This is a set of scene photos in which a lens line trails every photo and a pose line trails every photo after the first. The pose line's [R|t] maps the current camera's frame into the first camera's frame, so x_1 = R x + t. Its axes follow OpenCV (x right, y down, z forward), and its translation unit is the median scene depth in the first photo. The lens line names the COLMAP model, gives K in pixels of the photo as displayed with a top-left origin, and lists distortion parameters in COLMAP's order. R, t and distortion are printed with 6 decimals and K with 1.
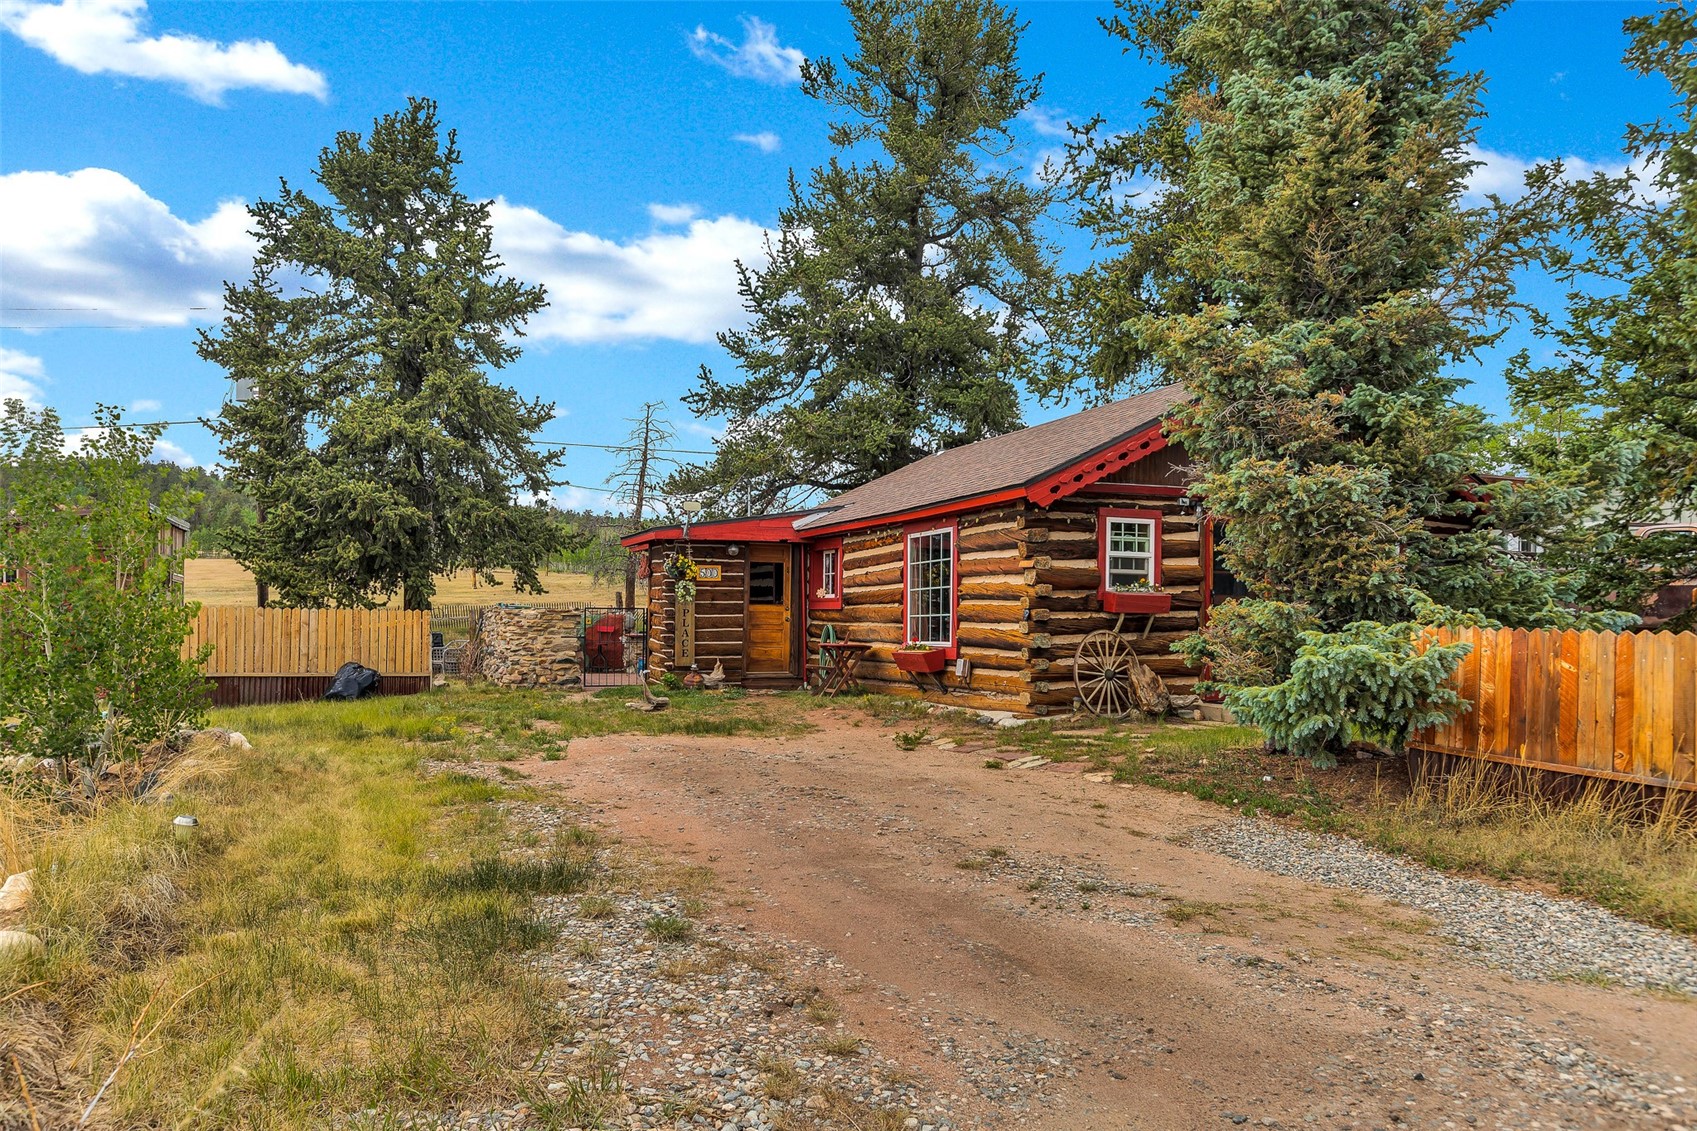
lens RADIAL K [[1119.2, 0, 881.2], [0, 1119.2, 593.8], [0, 0, 1]] dist [0.001489, -0.000228]
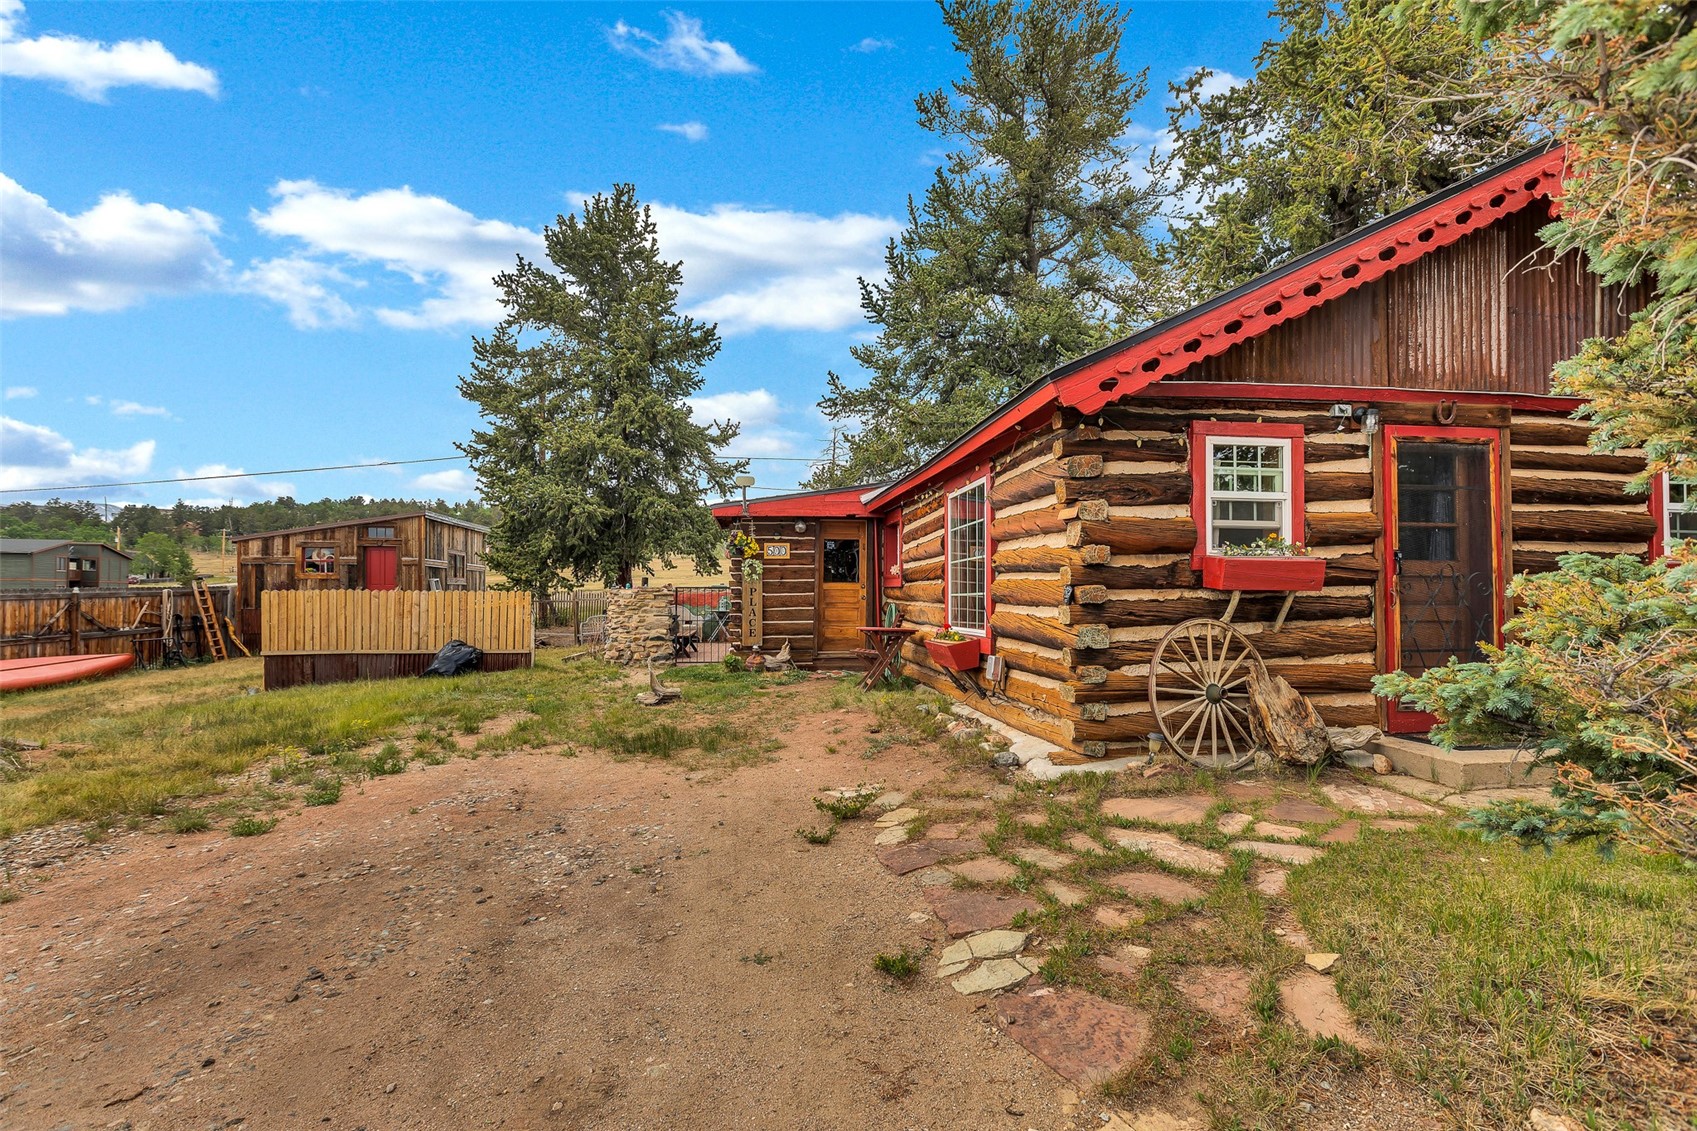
lens RADIAL K [[770.7, 0, 848.5], [0, 770.7, 565.5], [0, 0, 1]] dist [0.003057, 0.000227]
pose [[0.966315, -0.015678, -0.256882, 0.109579], [0.012389, 0.999819, -0.014417, 0.006433], [0.257062, 0.010749, 0.966335, 0.495075]]
